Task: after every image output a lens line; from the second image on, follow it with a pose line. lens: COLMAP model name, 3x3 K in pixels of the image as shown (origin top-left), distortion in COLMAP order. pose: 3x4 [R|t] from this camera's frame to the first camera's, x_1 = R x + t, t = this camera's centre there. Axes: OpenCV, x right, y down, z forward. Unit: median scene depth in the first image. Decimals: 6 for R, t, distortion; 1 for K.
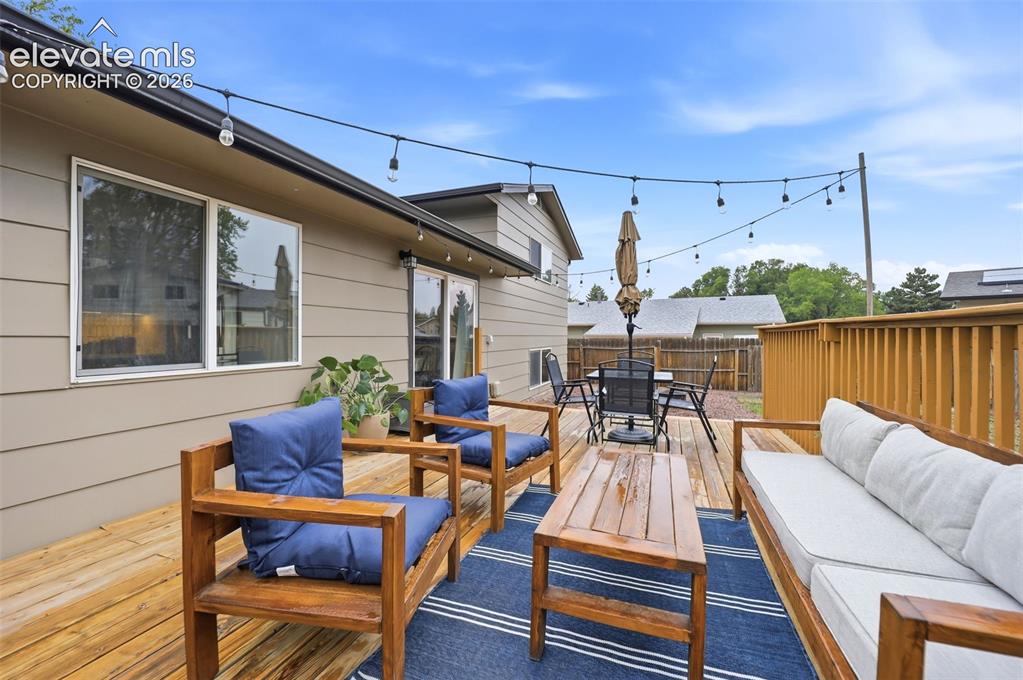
lens RADIAL K [[422.5, 0, 509.6], [0, 422.5, 336.0], [0, 0, 1]] dist [-0.022418, -0.000056]
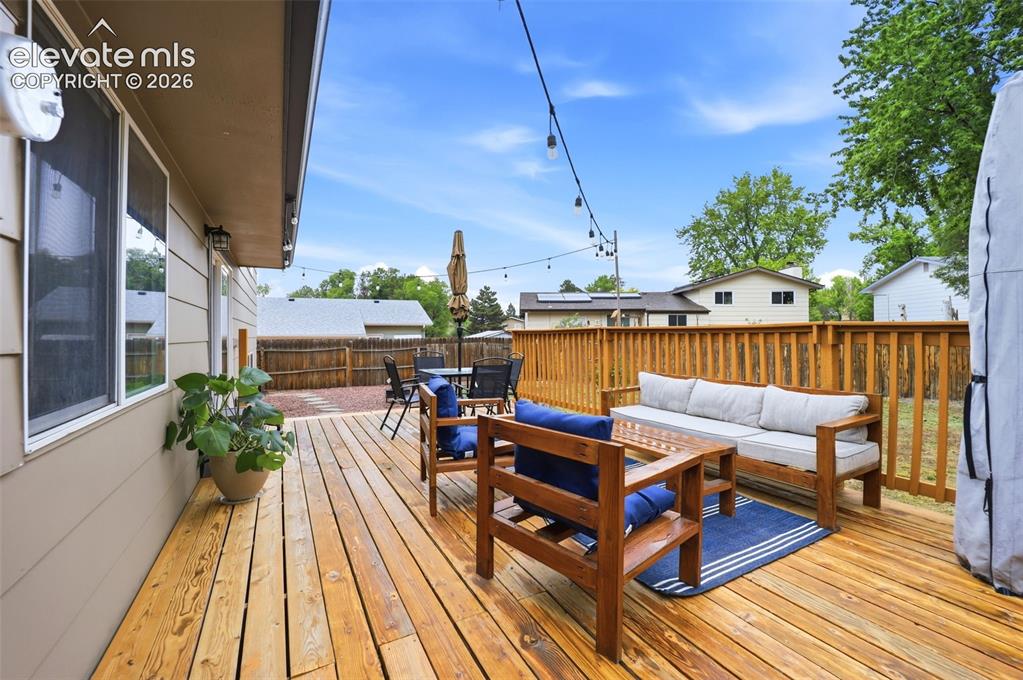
lens RADIAL K [[422.5, 0, 512.2], [0, 422.5, 335.4], [0, 0, 1]] dist [-0.022418, -0.000056]
pose [[0.656270, -0.005149, 0.754509, -0.109074], [0.006250, 0.999980, 0.001388, -0.001634], [-0.754500, 0.003805, 0.656289, 0.026064]]
